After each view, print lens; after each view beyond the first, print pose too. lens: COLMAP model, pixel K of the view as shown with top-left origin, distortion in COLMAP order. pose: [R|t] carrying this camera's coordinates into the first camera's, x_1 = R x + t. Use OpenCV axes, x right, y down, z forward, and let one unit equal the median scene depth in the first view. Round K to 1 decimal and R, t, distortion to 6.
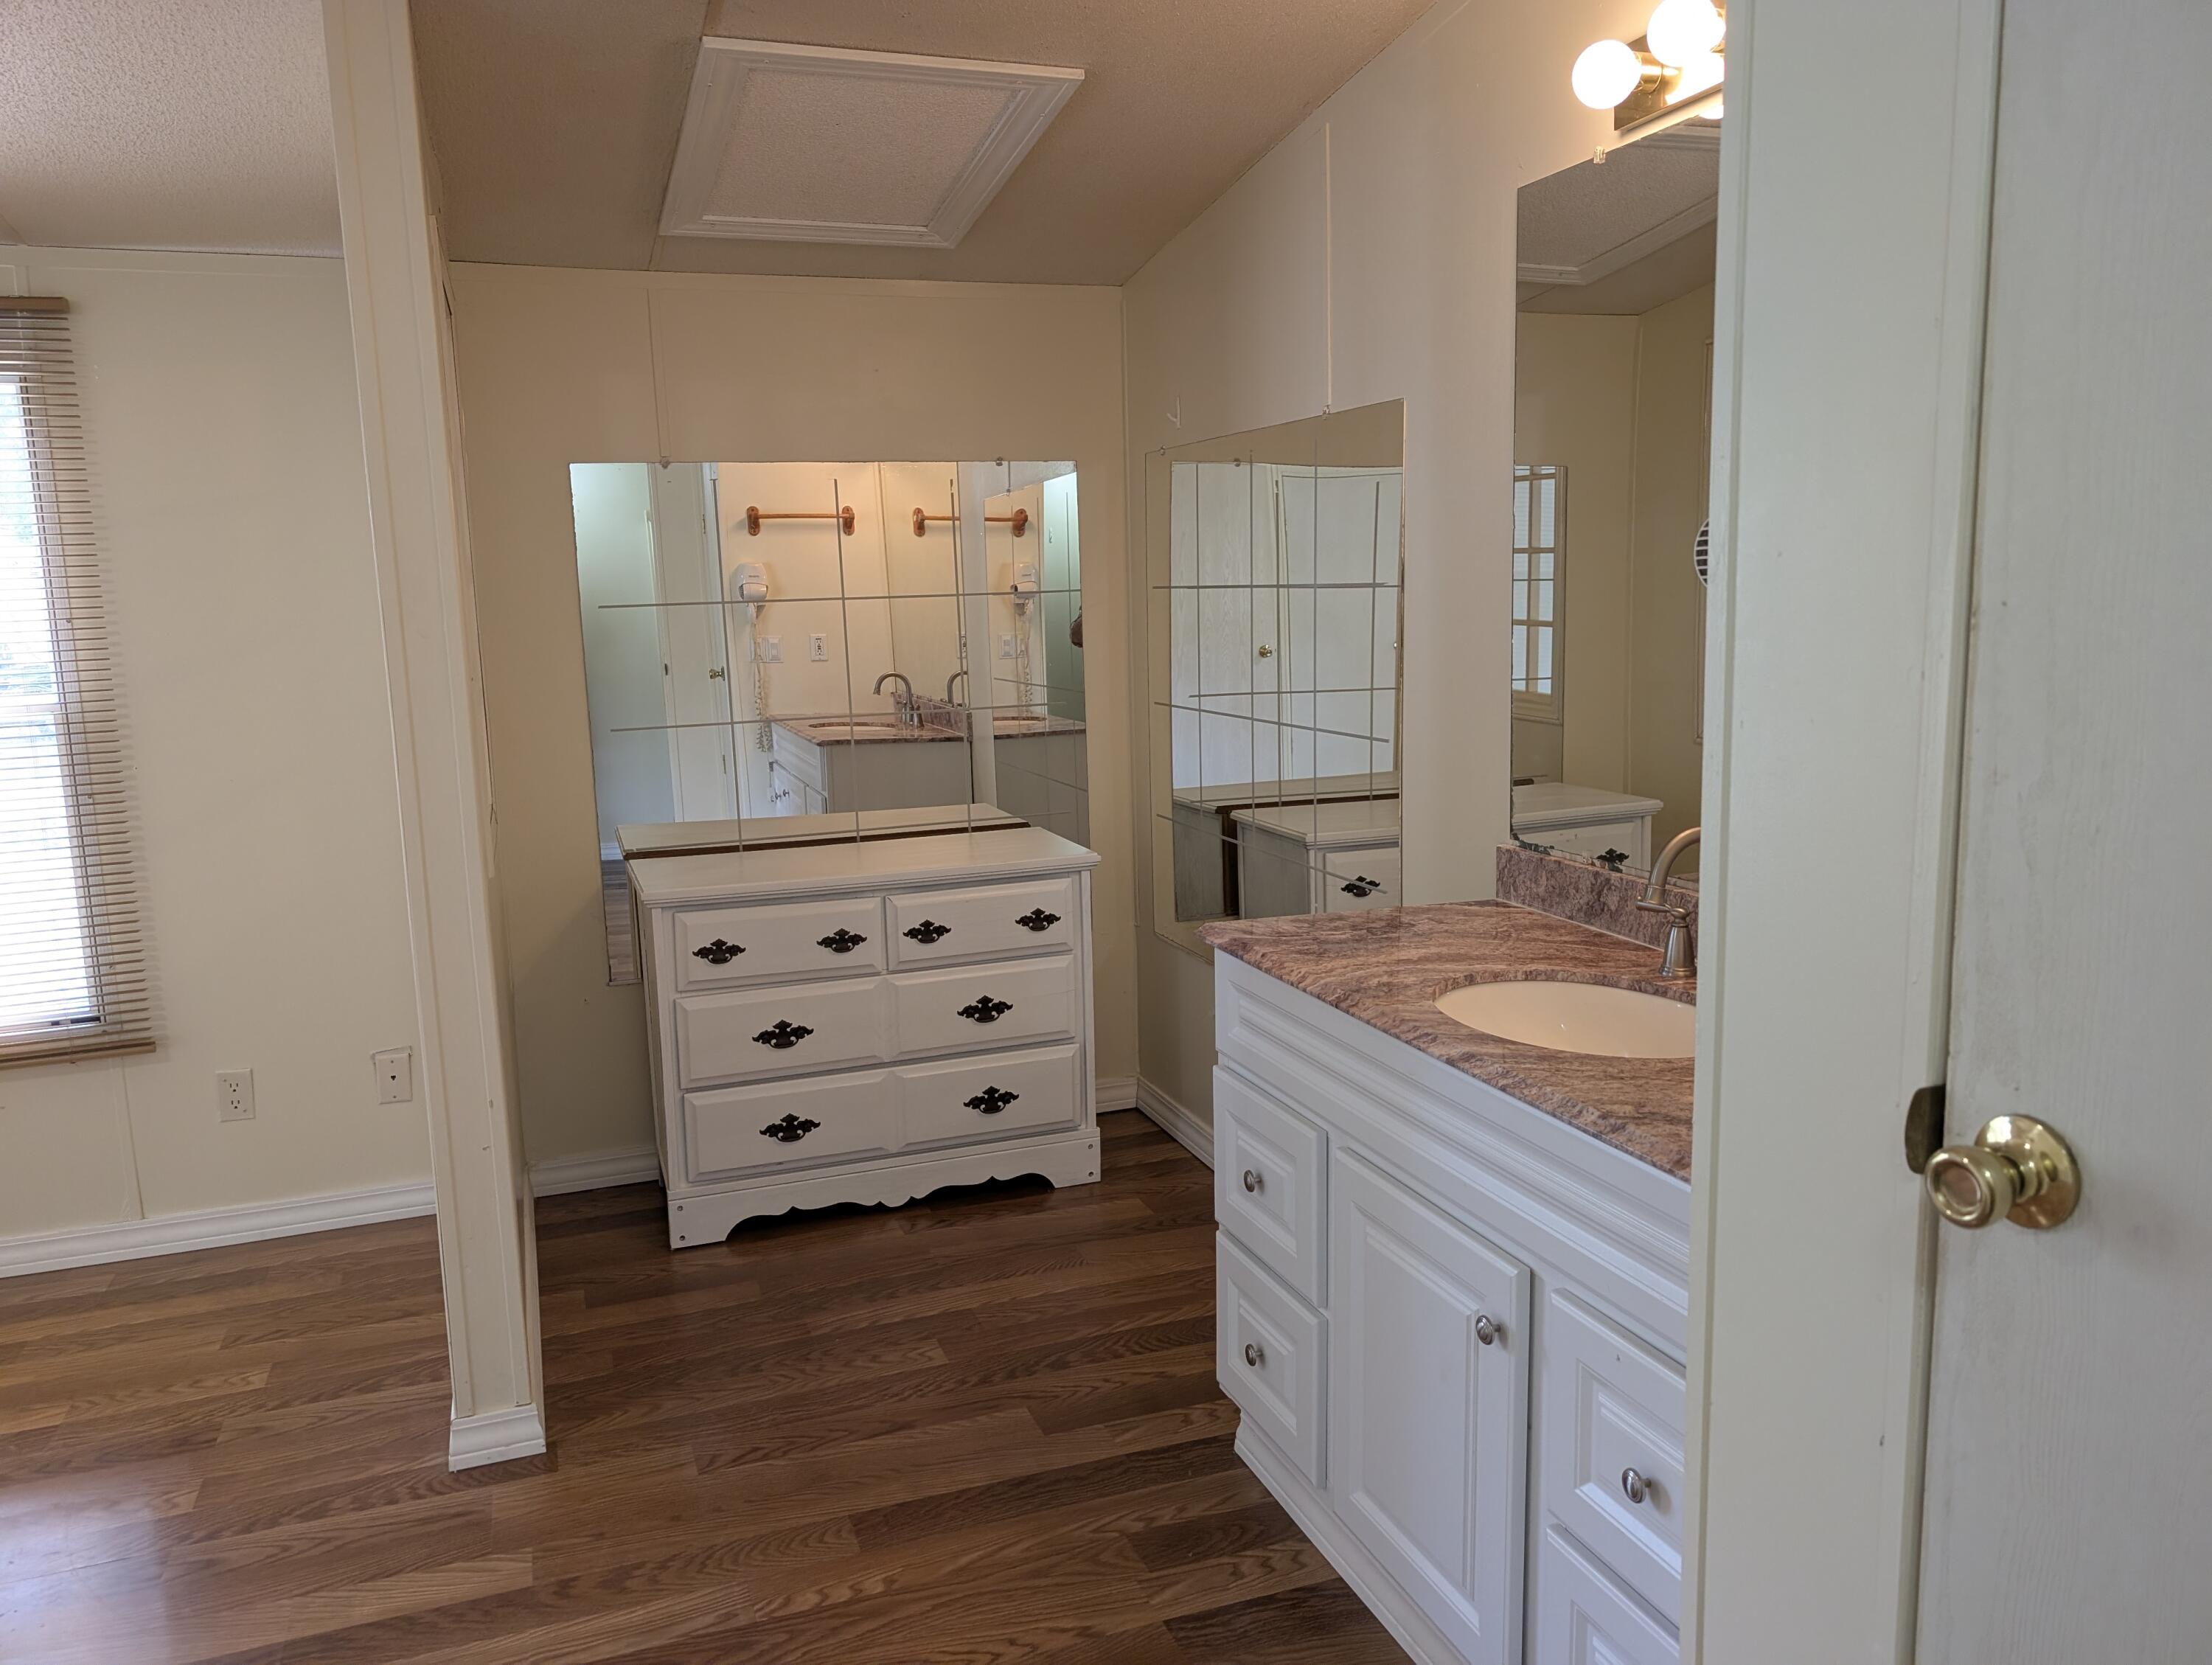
lens RADIAL K [[1590.1, 0, 1087.8], [0, 1590.1, 804.2], [0, 0, 1]] dist [0.015496, -0.010062]
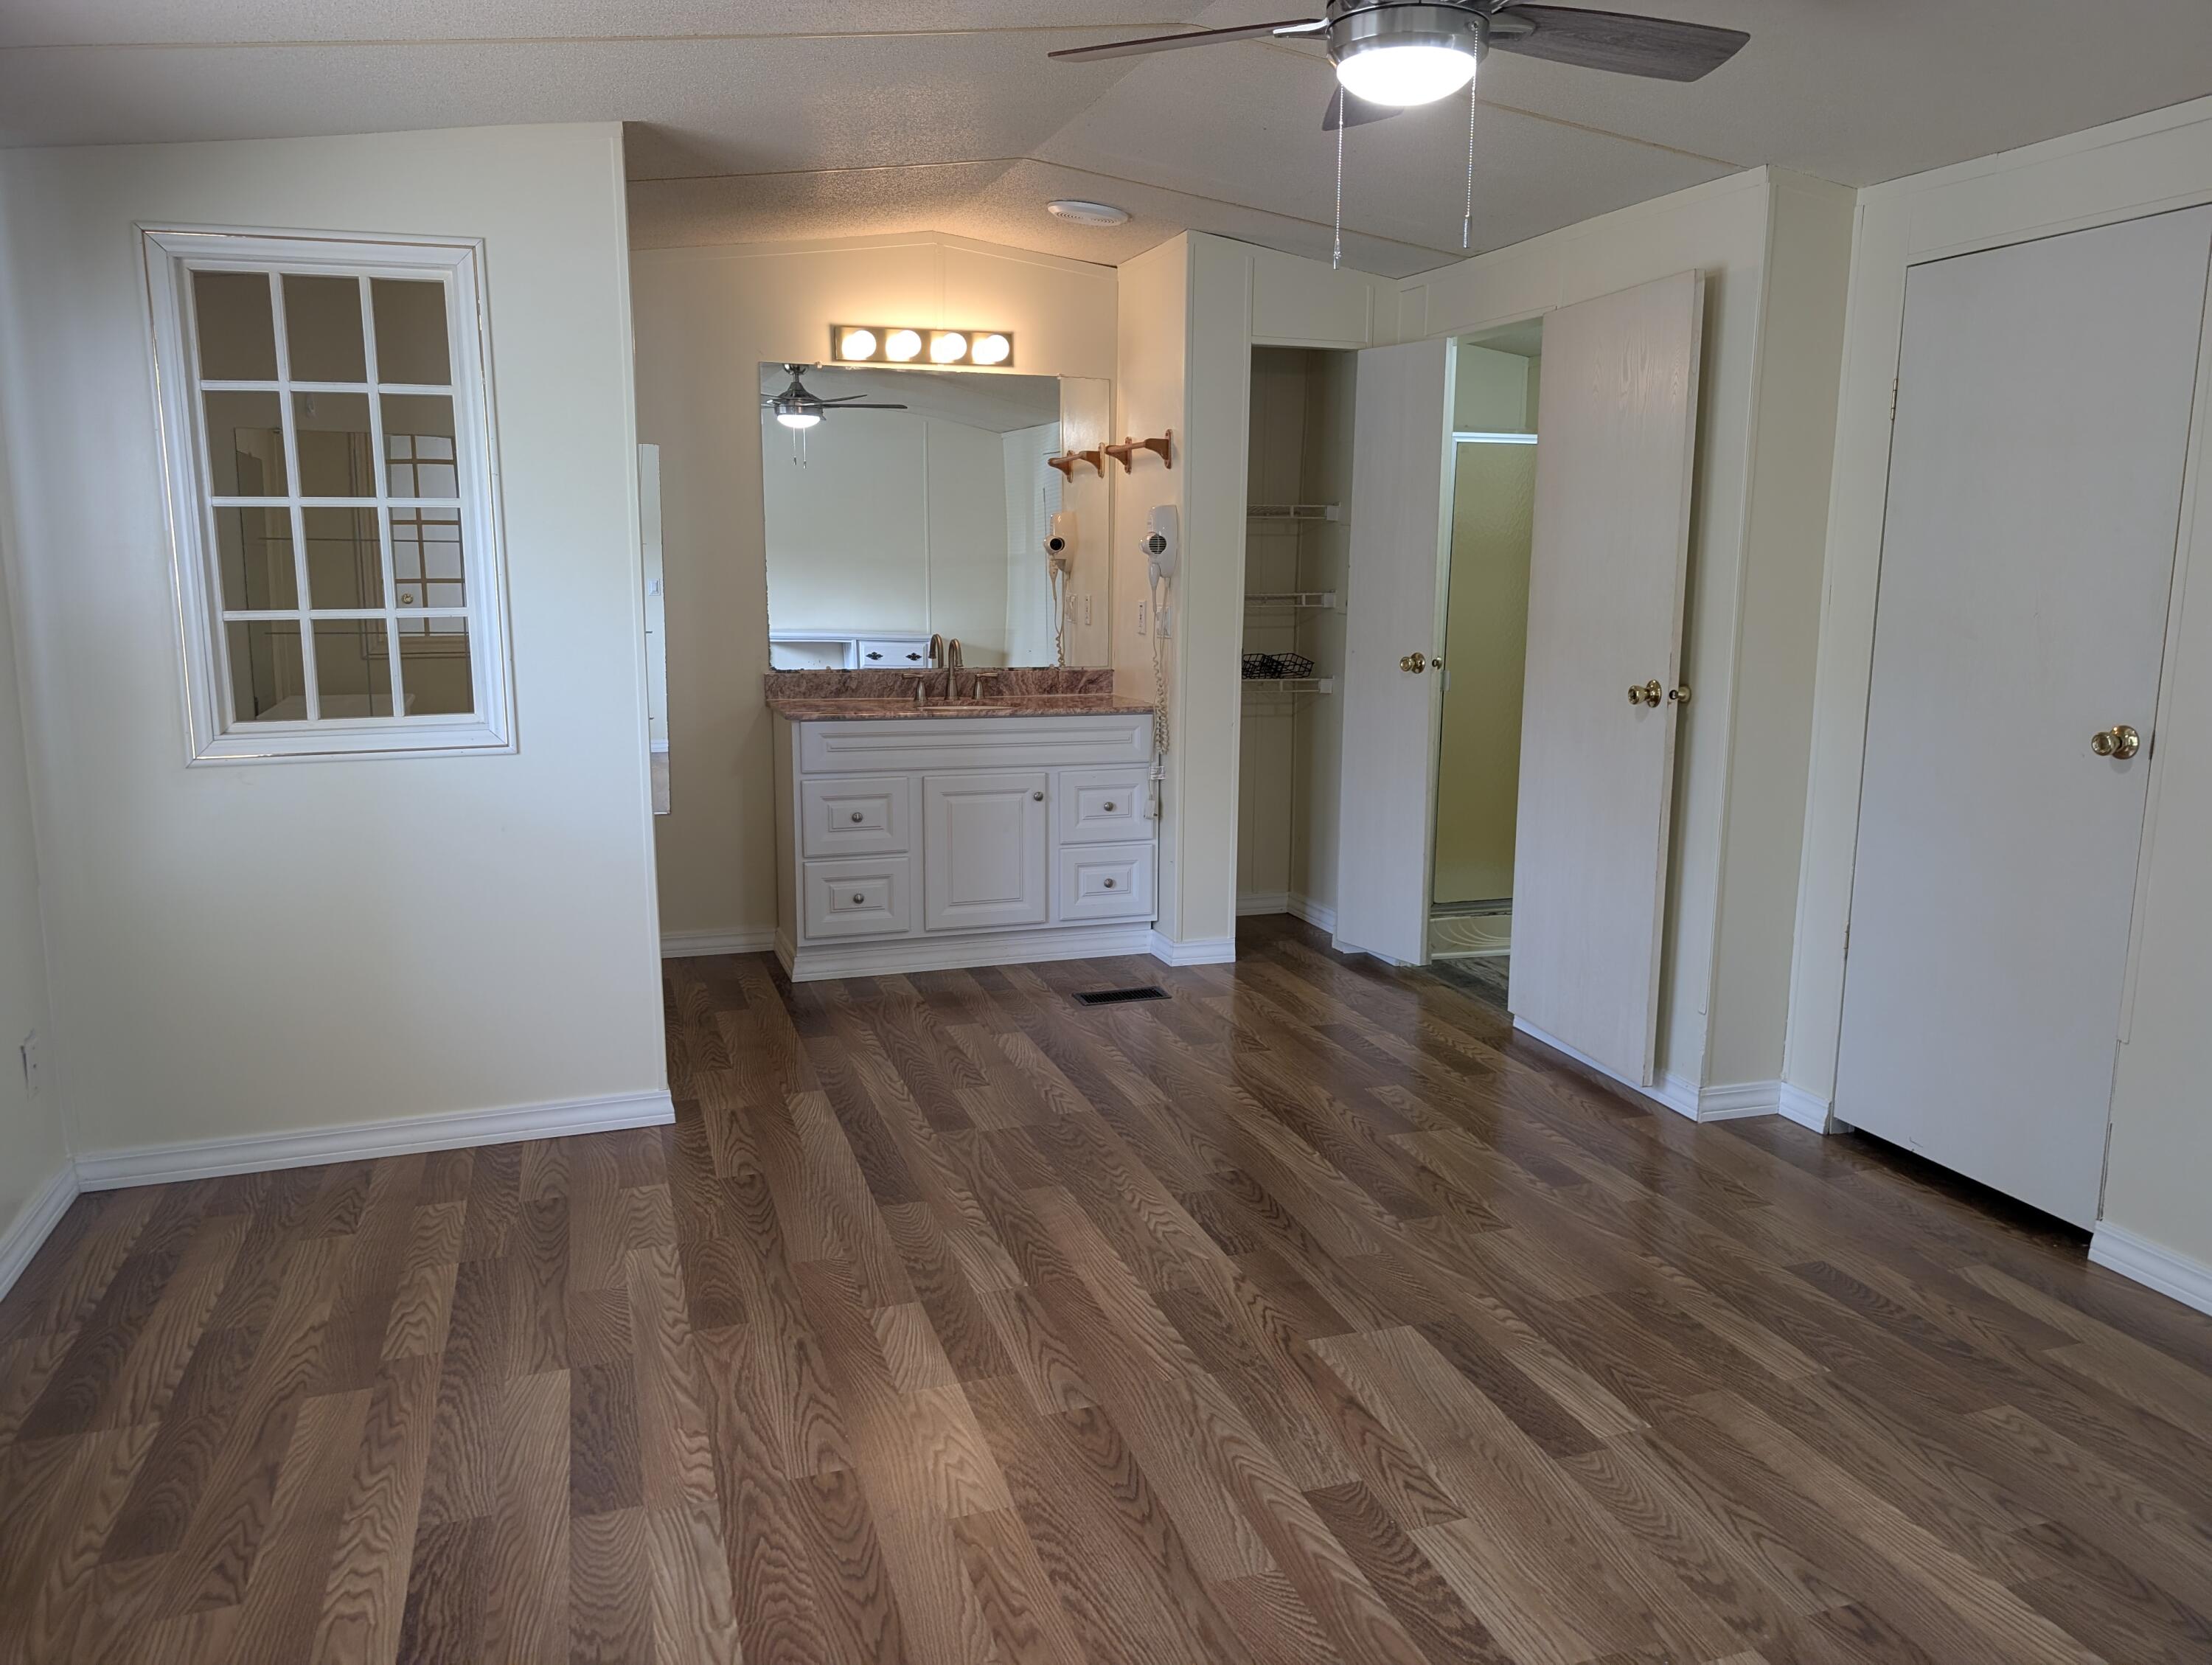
lens RADIAL K [[1590.1, 0, 1144.0], [0, 1590.1, 828.9], [0, 0, 1]] dist [0.015496, -0.010062]
pose [[0.004740, -0.144510, 0.989492, -1.356847], [0.130167, 0.981173, 0.142672, -0.006358], [-0.991481, 0.128123, 0.023461, 0.366309]]
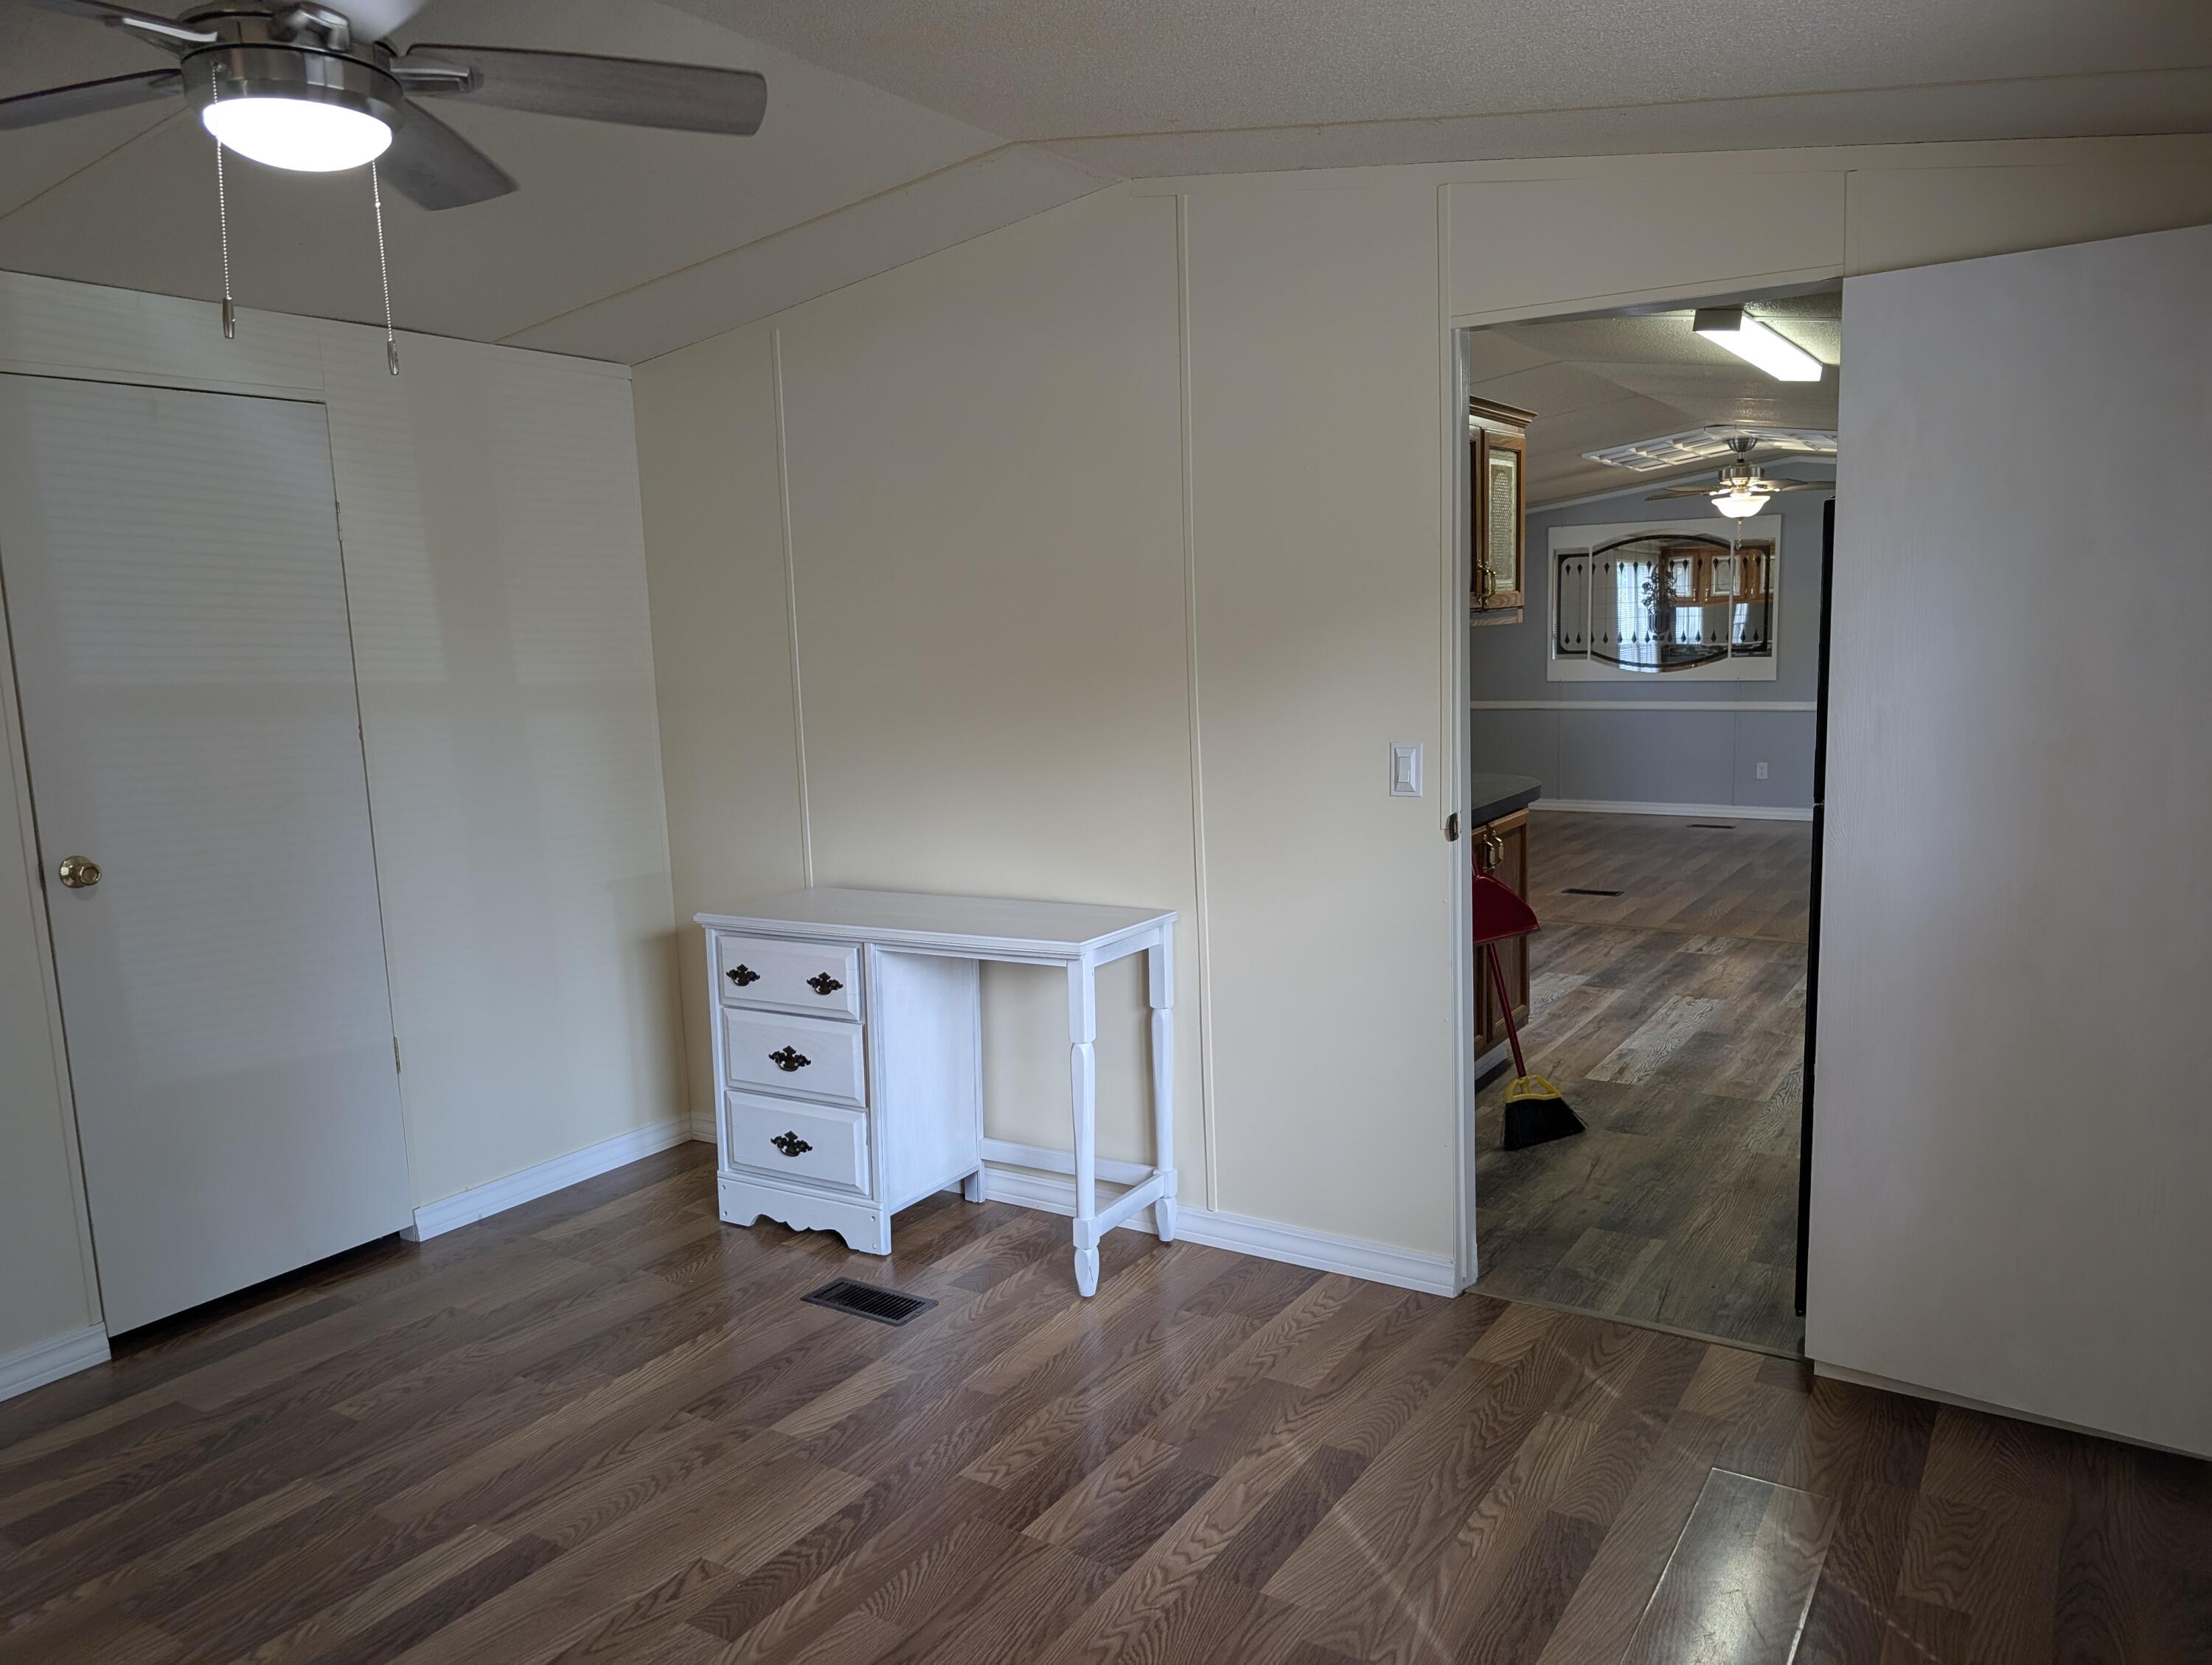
lens RADIAL K [[1590.1, 0, 1118.0], [0, 1590.1, 836.8], [0, 0, 1]] dist [0.015496, -0.010062]
pose [[-0.785819, 0.135119, -0.603516, -0.491778], [-0.034563, 0.964722, 0.260991, -0.130929], [0.617490, 0.225951, -0.753427, 0.882581]]
